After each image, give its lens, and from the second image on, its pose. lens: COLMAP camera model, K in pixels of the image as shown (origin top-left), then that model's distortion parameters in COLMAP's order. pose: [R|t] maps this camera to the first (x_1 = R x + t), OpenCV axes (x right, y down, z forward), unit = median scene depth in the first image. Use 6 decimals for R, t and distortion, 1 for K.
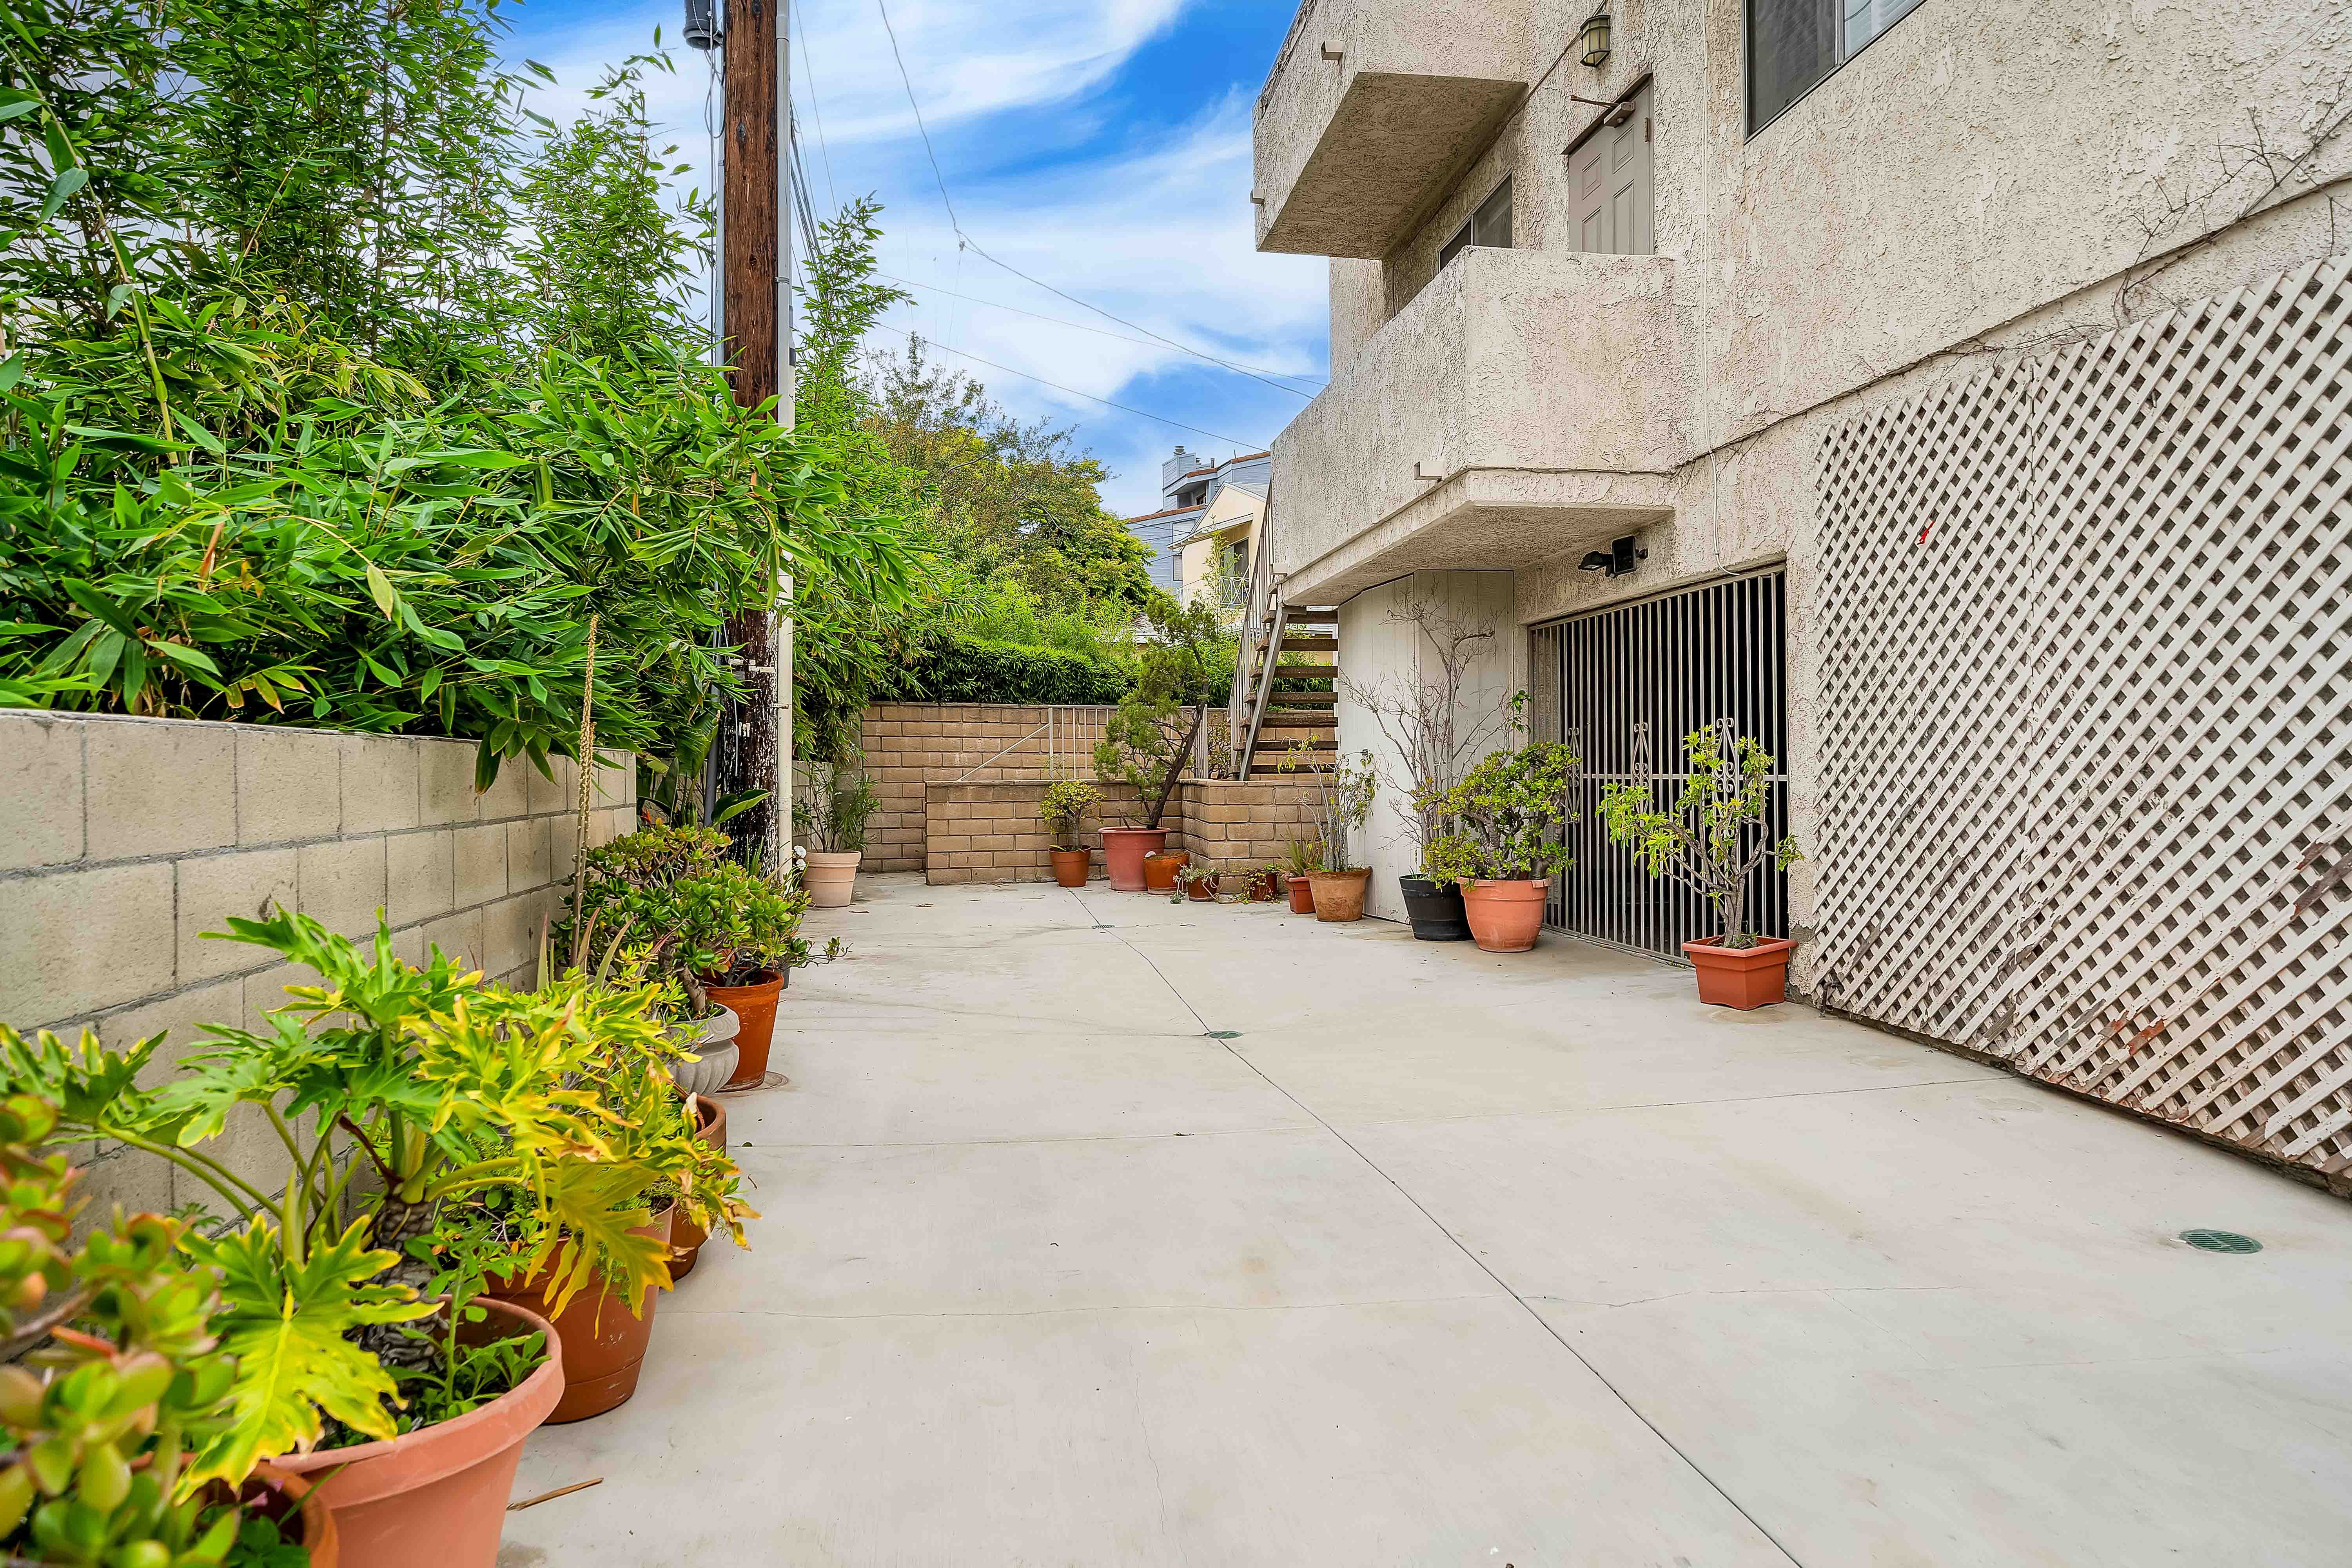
lens RADIAL K [[1363.4, 0, 1175.0], [0, 1363.4, 777.3], [0, 0, 1]] dist [0.000063, 0.000041]
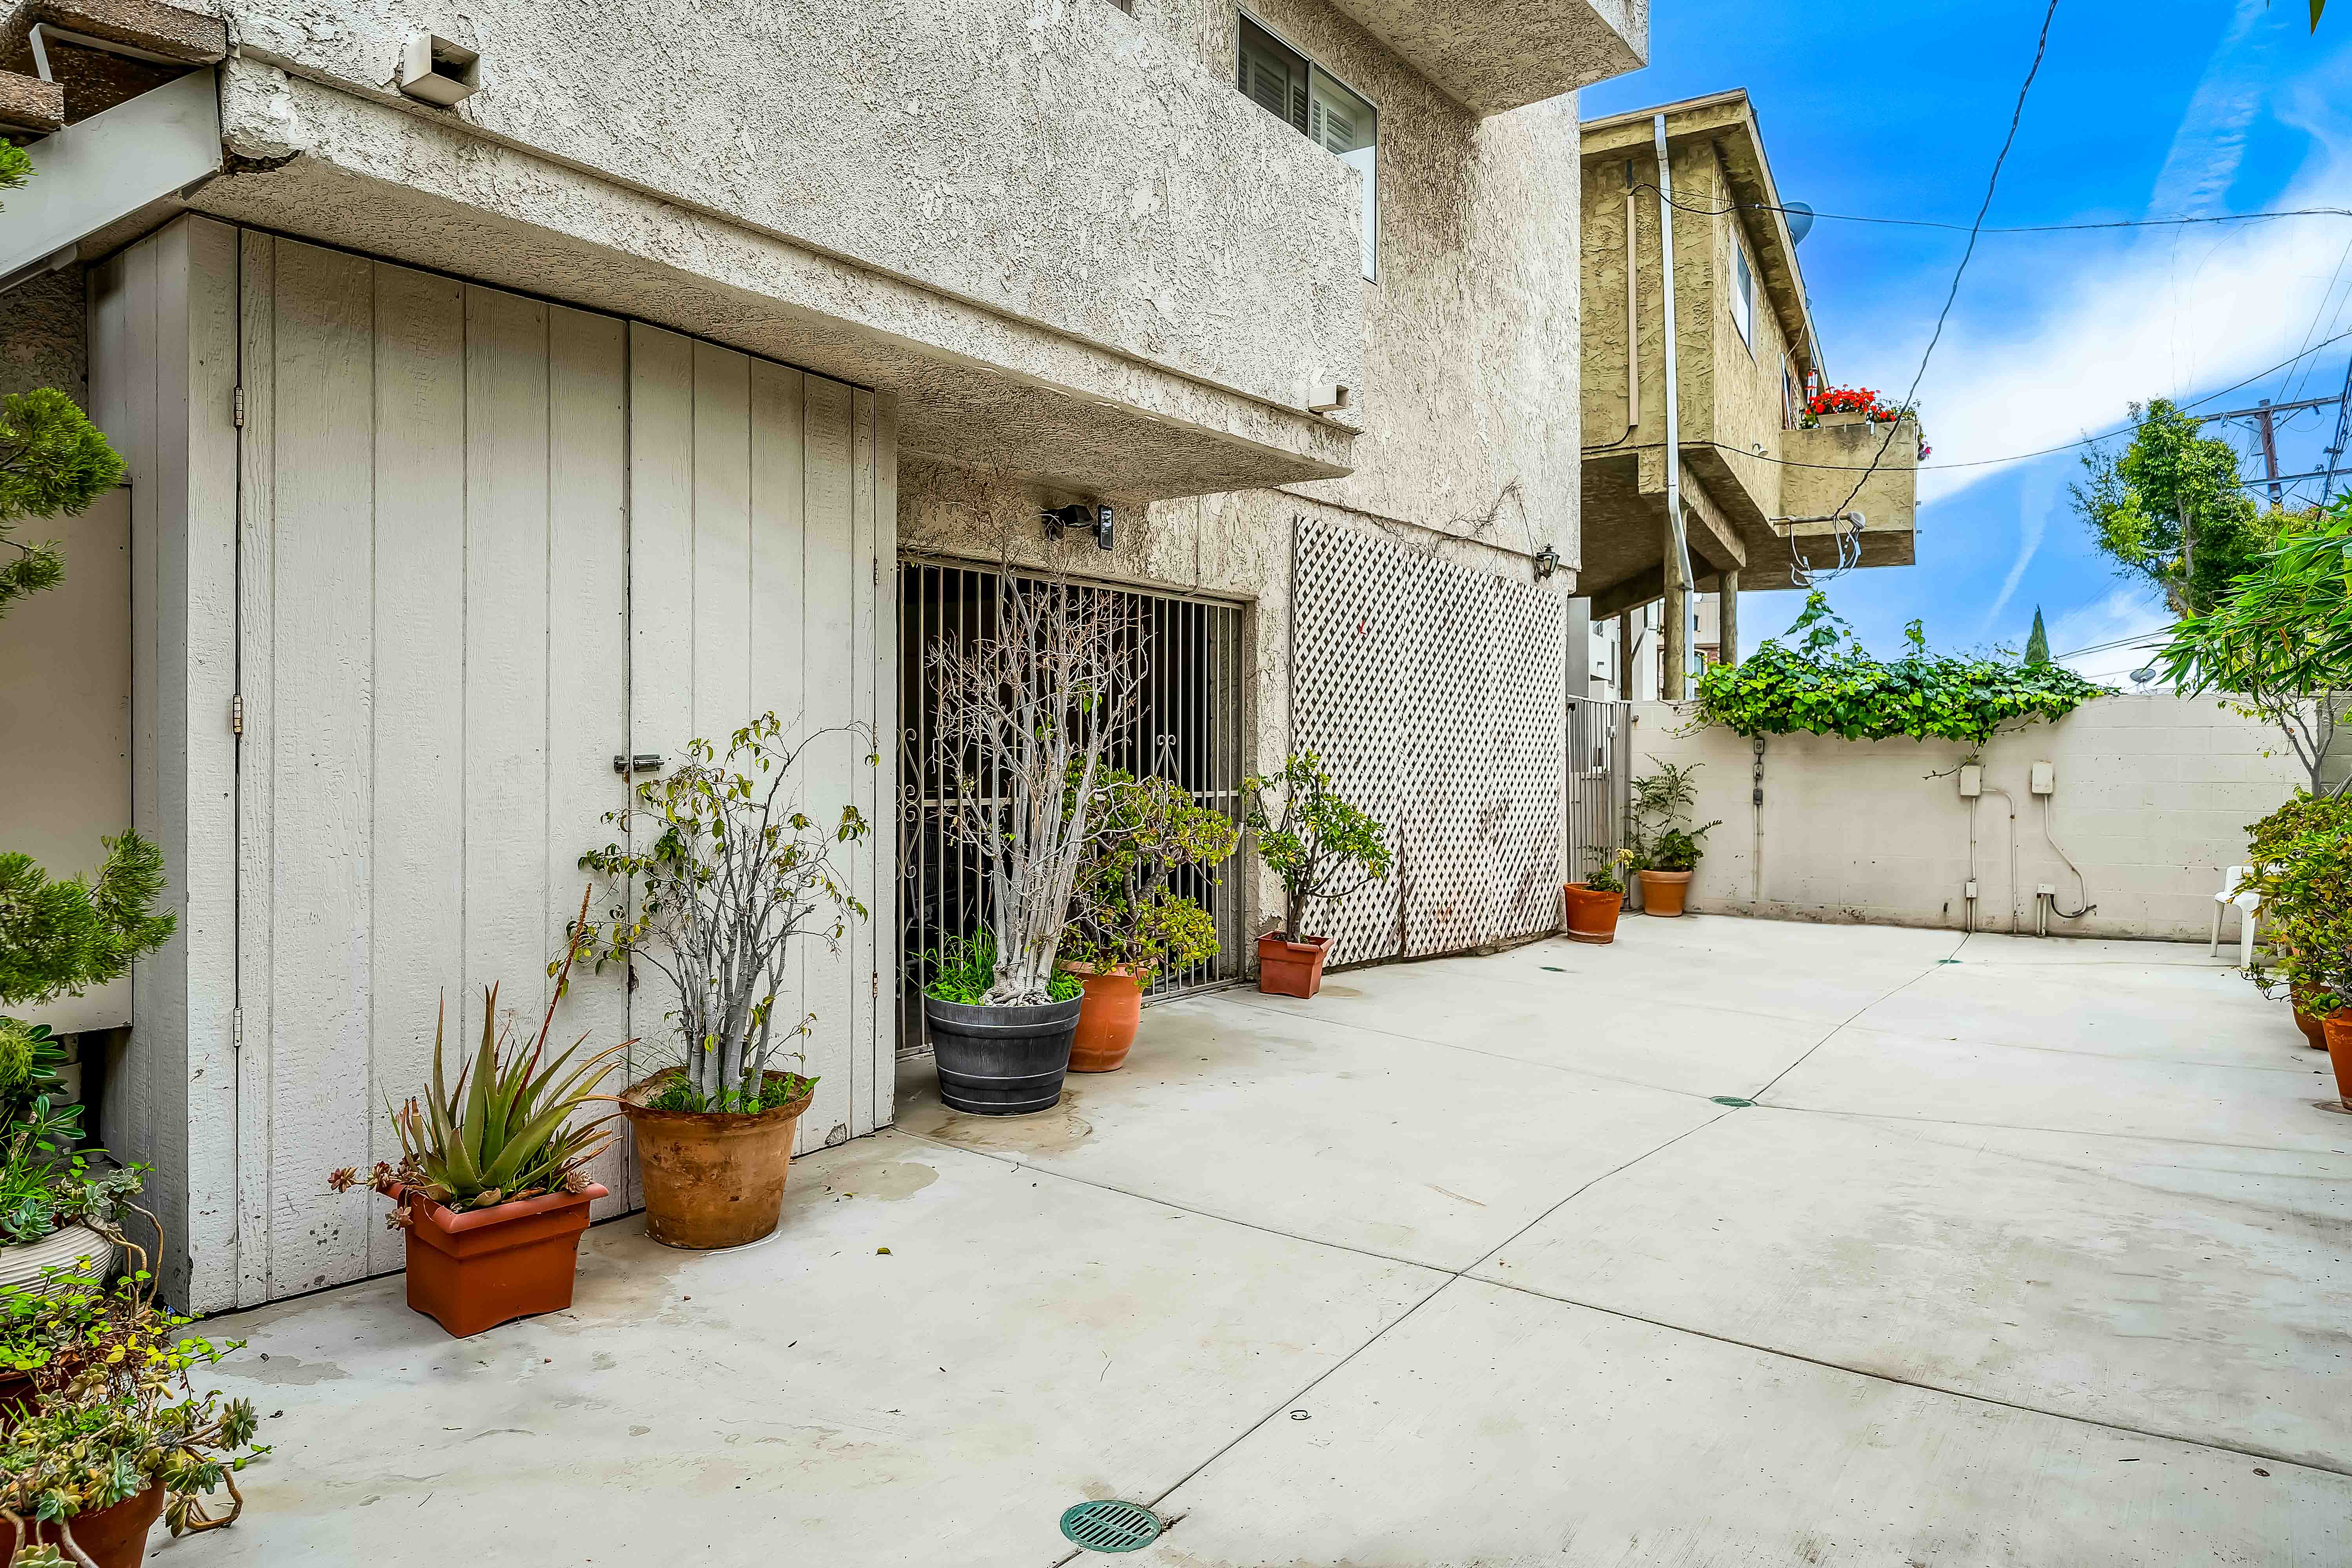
lens RADIAL K [[1466.7, 0, 1176.9], [0, 1466.7, 773.3], [0, 0, 1]] dist [-0.000914, -0.000014]
pose [[-0.710073, 0.006623, 0.704097, -0.356030], [0.009458, 0.999955, 0.000133, -0.017050], [-0.704065, 0.006754, -0.710104, 1.833891]]
